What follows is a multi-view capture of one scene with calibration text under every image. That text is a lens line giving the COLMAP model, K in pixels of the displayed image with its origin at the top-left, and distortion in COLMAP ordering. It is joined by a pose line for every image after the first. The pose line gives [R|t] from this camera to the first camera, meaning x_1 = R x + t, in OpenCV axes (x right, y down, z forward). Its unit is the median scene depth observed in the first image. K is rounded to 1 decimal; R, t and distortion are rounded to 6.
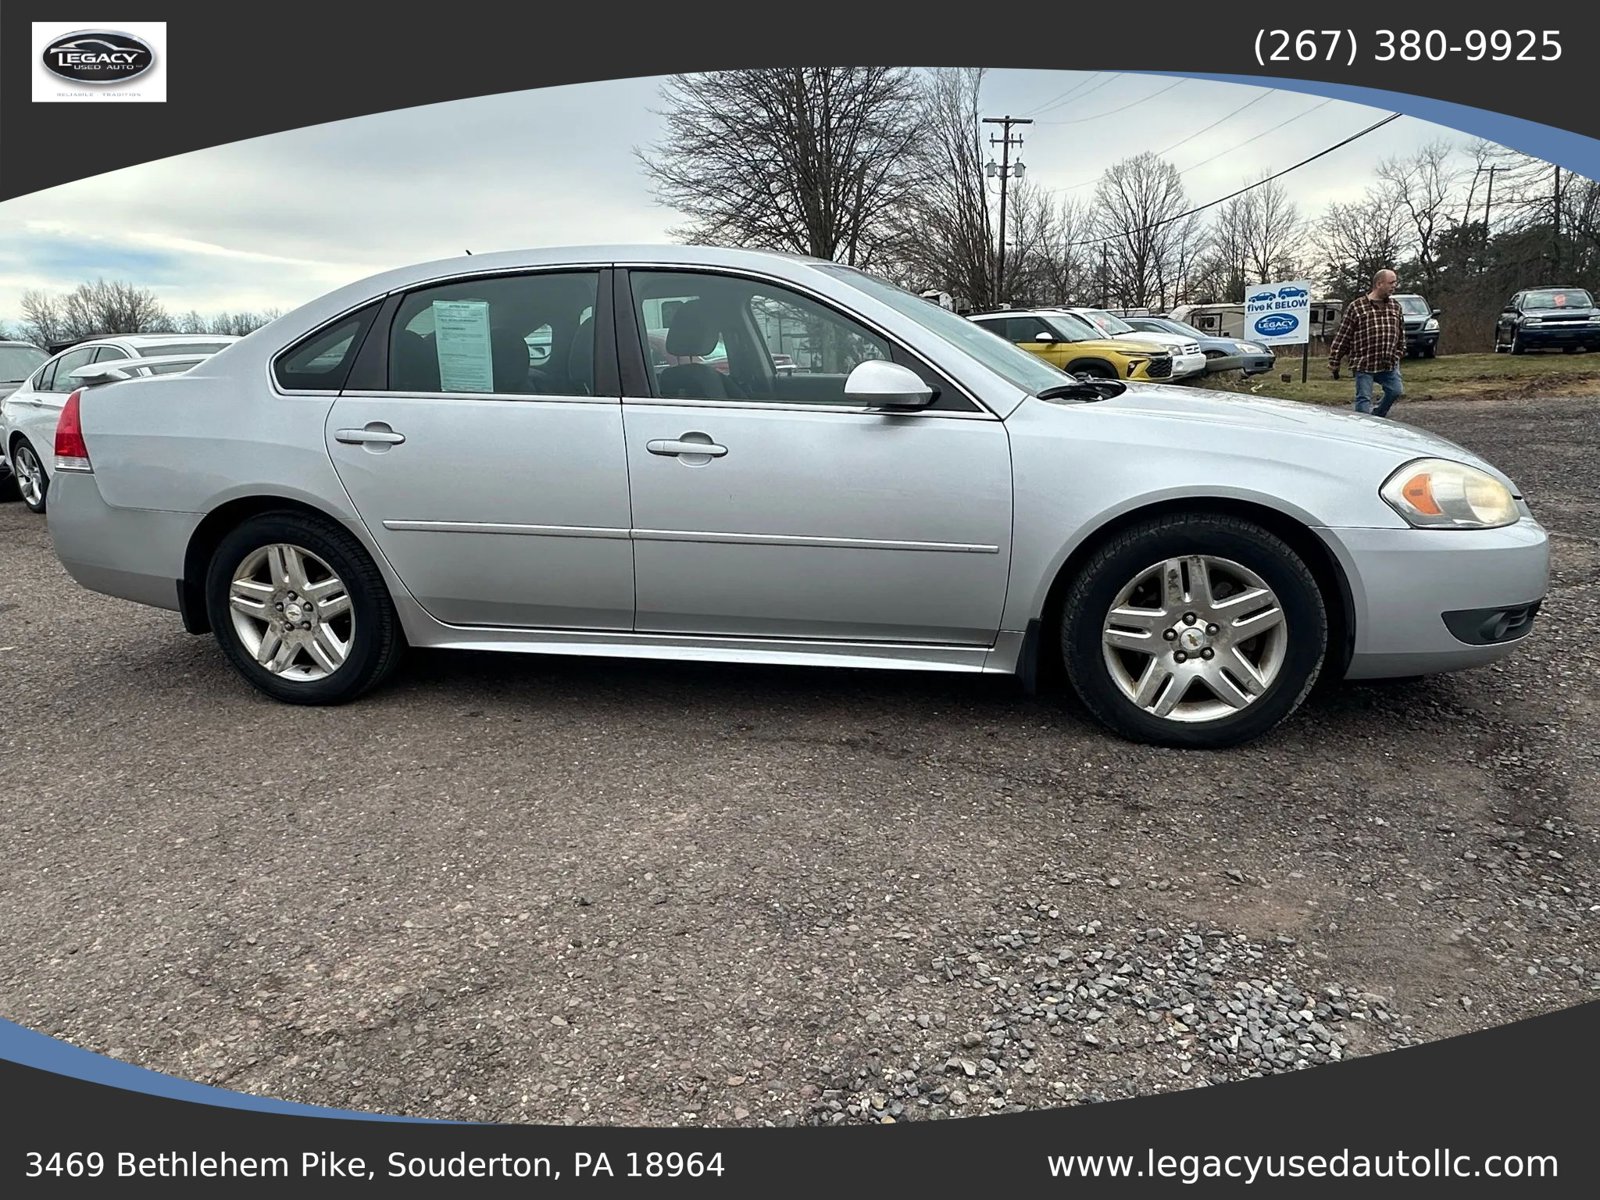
lens RADIAL K [[1012.2, 0, 794.4], [0, 1012.2, 604.6], [0, 0, 1]] dist [-0.003230, 0.000290]
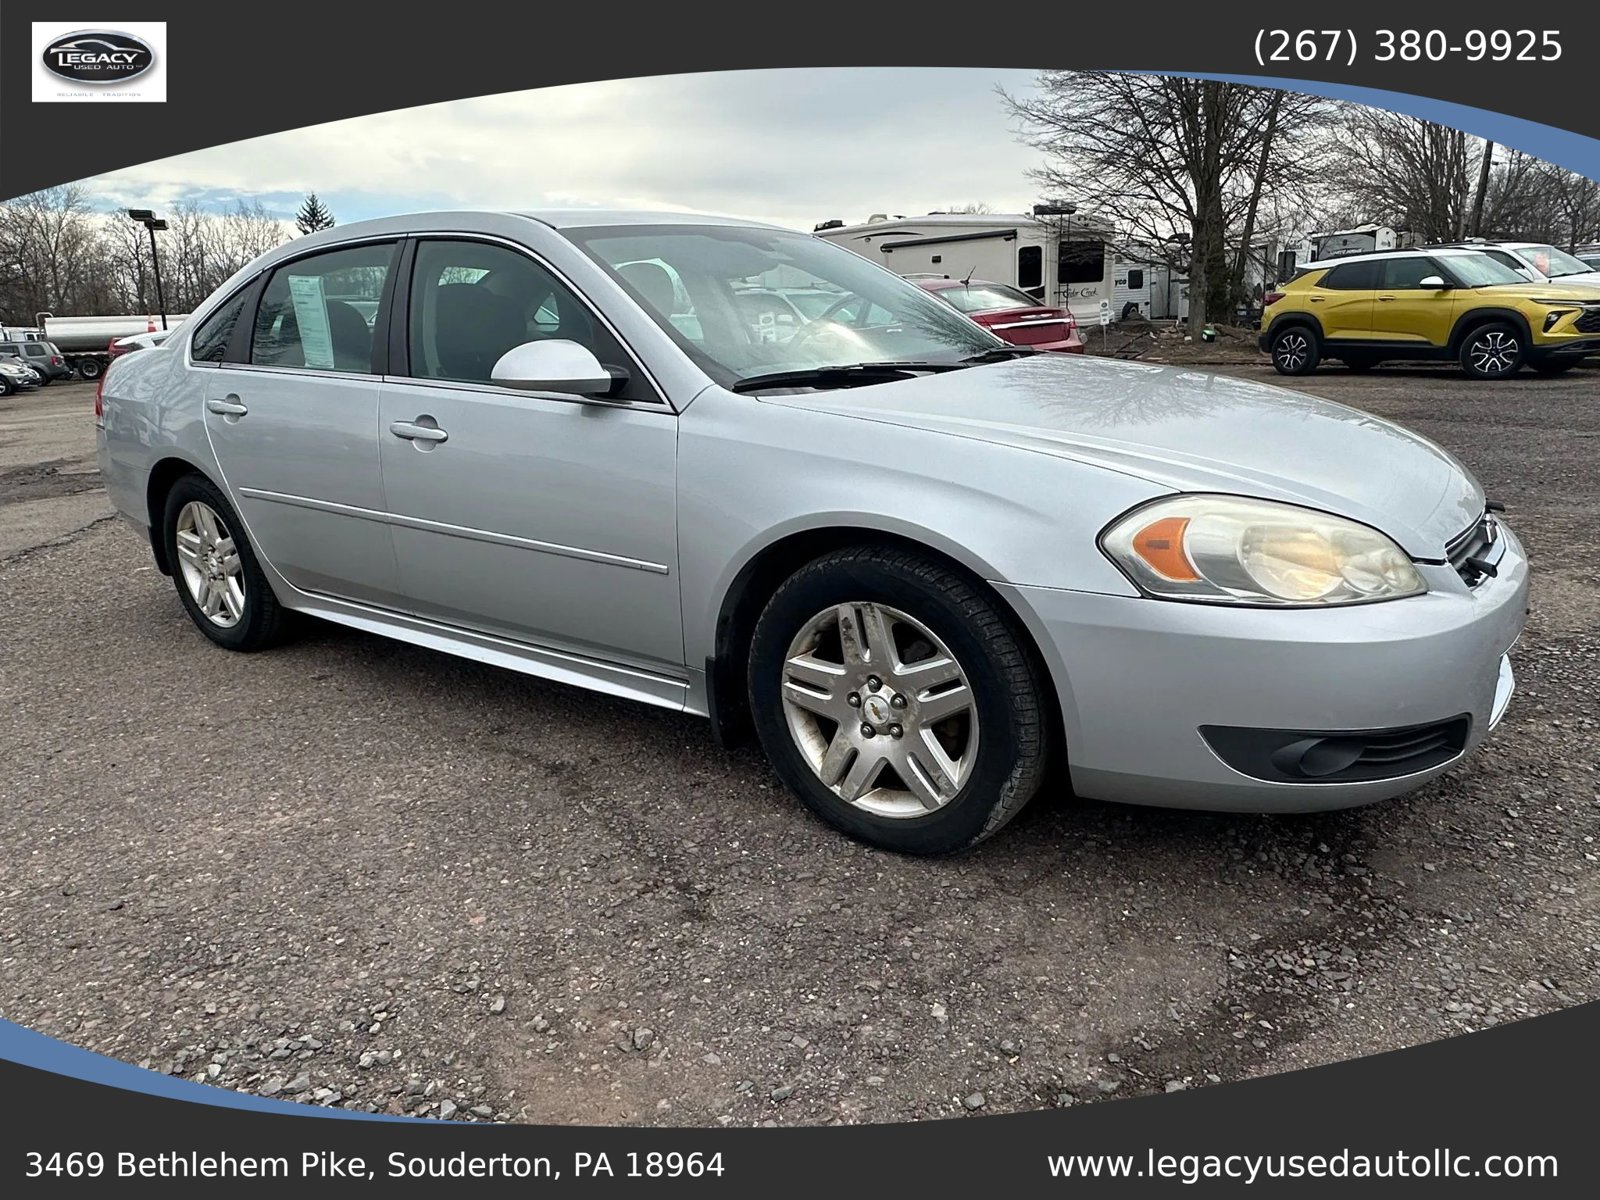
lens RADIAL K [[1012.2, 0, 794.4], [0, 1012.2, 604.6], [0, 0, 1]] dist [-0.003230, 0.000290]
pose [[0.920911, 0.102517, -0.376050, 0.551571], [-0.084510, 0.994357, 0.064120, -0.079527], [0.380502, -0.027269, 0.924378, 0.243468]]
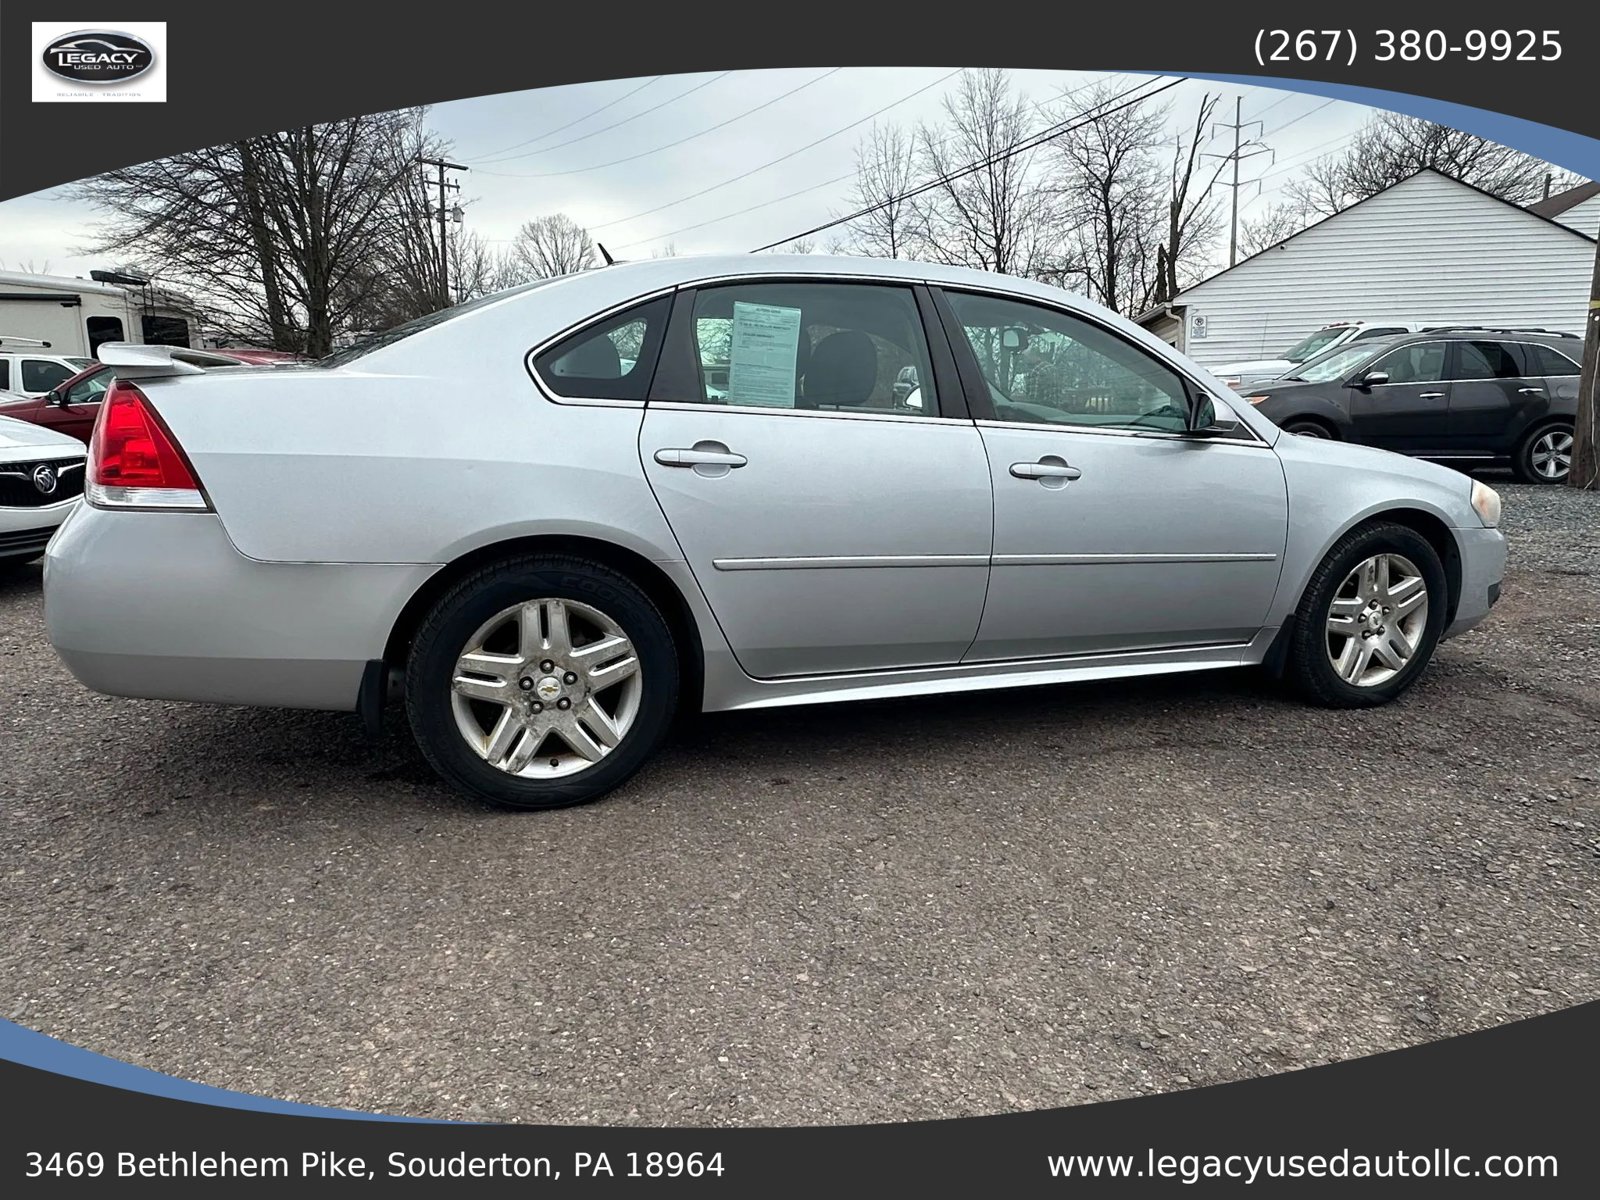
lens RADIAL K [[1012.2, 0, 794.4], [0, 1012.2, 604.6], [0, 0, 1]] dist [-0.003230, 0.000290]
pose [[0.843945, -0.067435, 0.532174, -0.807420], [0.092263, 0.995530, -0.020165, -0.024503], [-0.528436, 0.066118, 0.846395, 0.274862]]
